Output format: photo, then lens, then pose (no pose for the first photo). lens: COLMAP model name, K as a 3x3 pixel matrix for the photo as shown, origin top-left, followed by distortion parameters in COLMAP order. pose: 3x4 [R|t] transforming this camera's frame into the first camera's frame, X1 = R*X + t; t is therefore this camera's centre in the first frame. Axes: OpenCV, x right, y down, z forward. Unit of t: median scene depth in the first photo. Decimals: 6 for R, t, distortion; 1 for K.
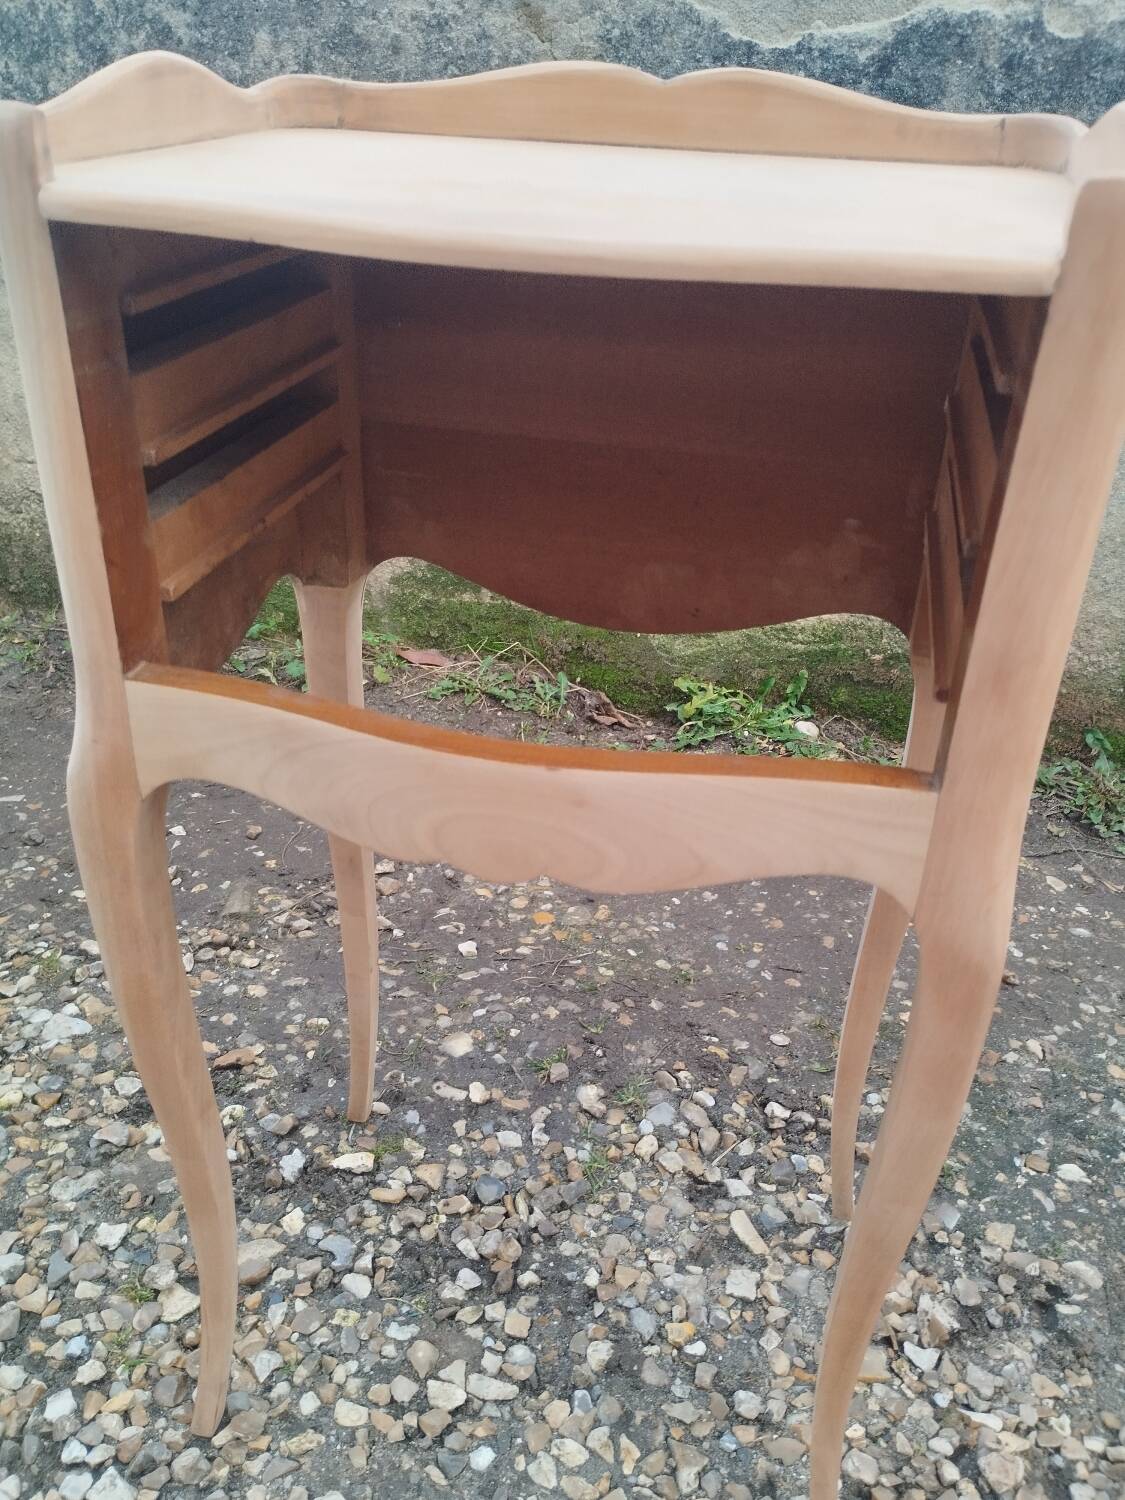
lens RADIAL K [[1286.4, 0, 557.1], [0, 1286.4, 743.3], [0, 0, 1]] dist [0.064374, -0.087041]
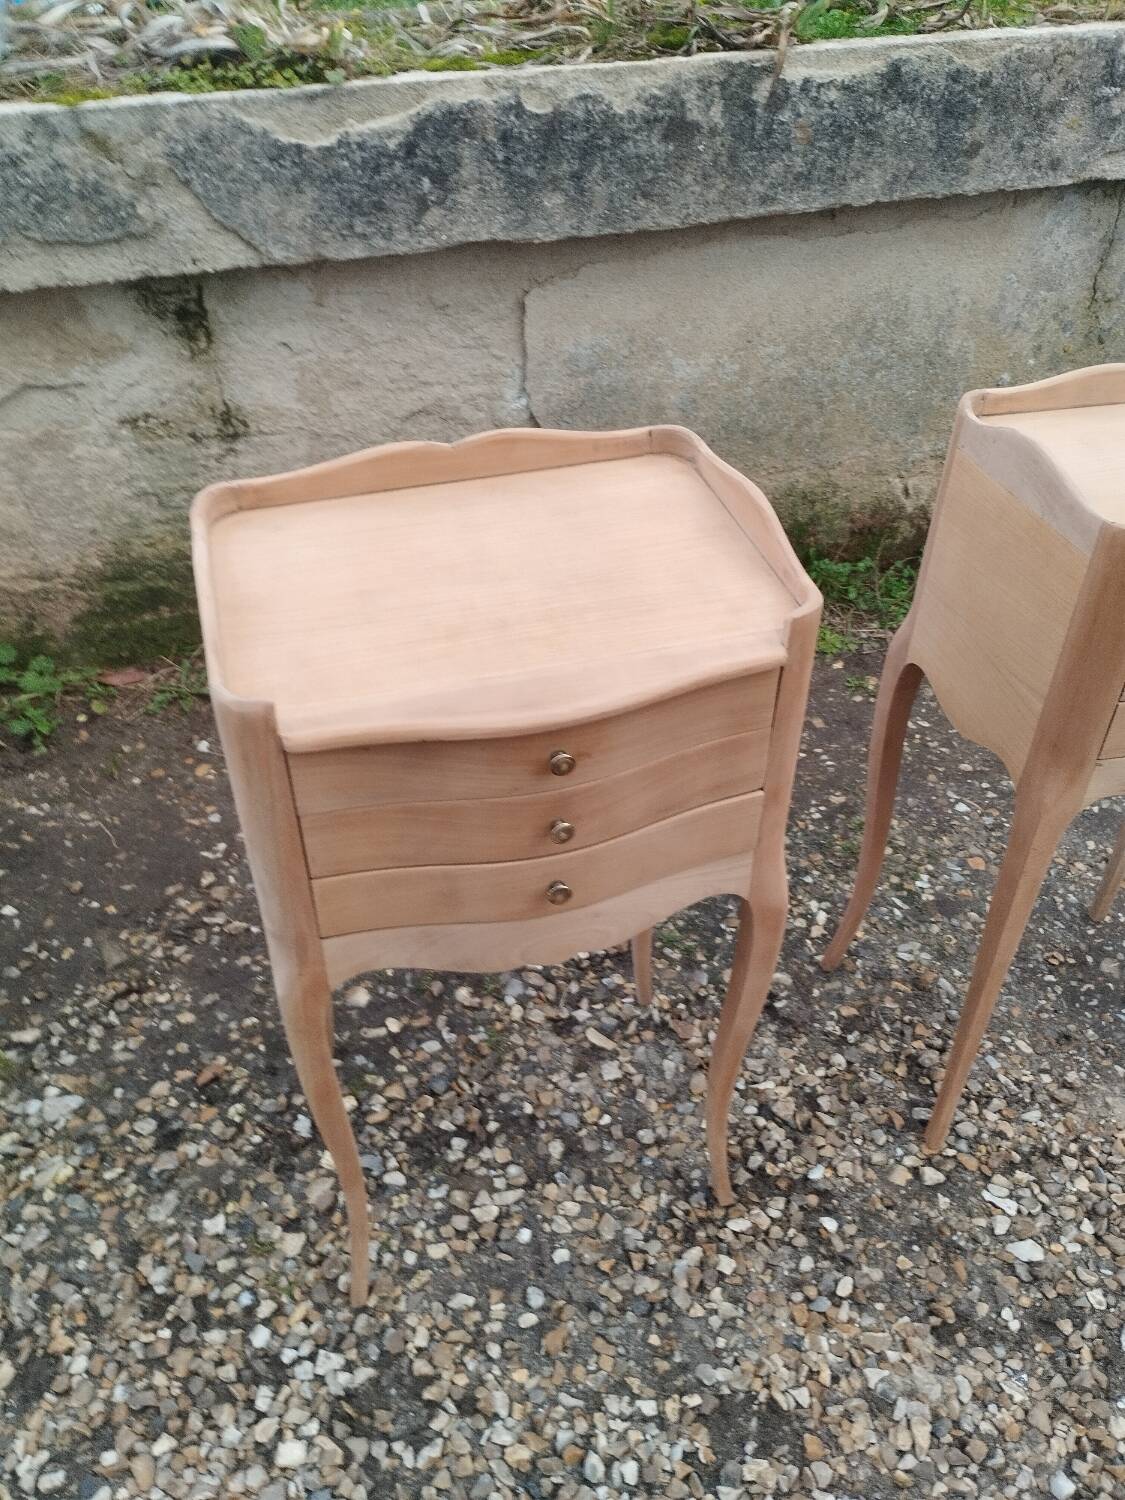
lens RADIAL K [[1285.5, 0, 567.1], [0, 1285.5, 759.5], [0, 0, 1]] dist [0.066985, -0.081980]
pose [[0.882029, -0.330431, 0.335917, -0.299551], [0.251376, 0.932959, 0.257677, -0.350300], [-0.398542, -0.142837, 0.905959, -0.349535]]
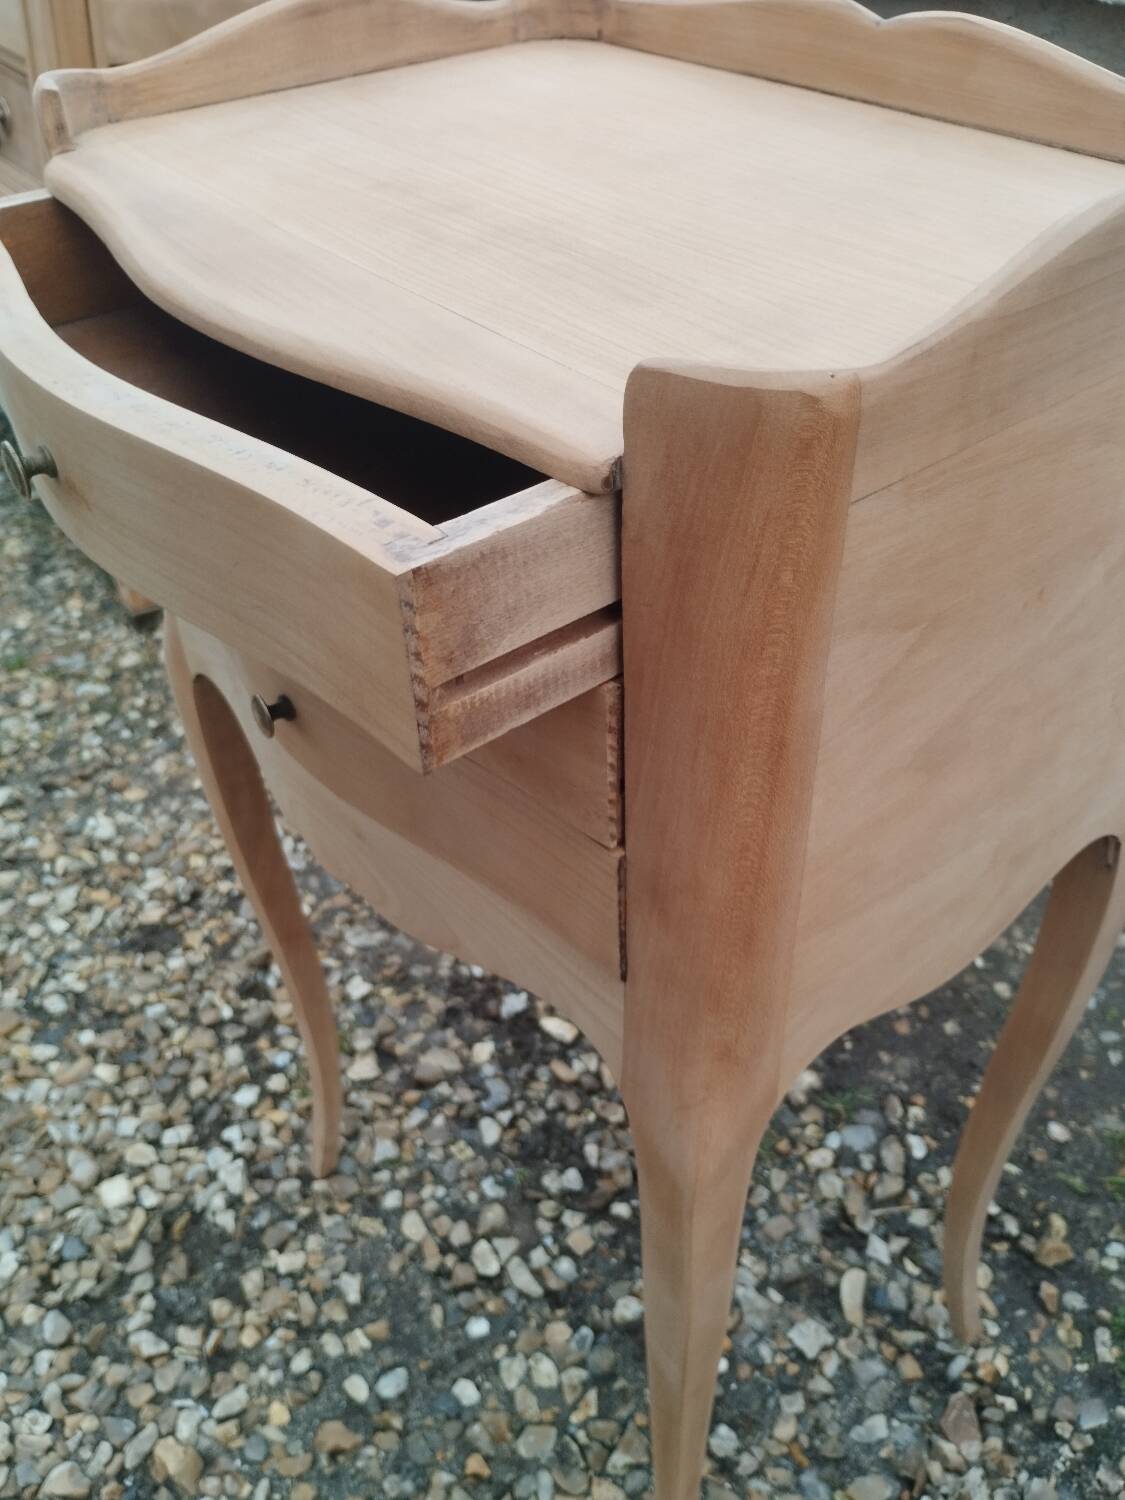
lens RADIAL K [[1288.6, 0, 562.2], [0, 1288.6, 755.9], [0, 0, 1]] dist [0.067015, -0.101170]
pose [[0.779573, 0.358528, -0.513541, 0.322990], [-0.261096, 0.931335, 0.253859, -0.164592], [0.569294, -0.063818, 0.819653, 0.140930]]
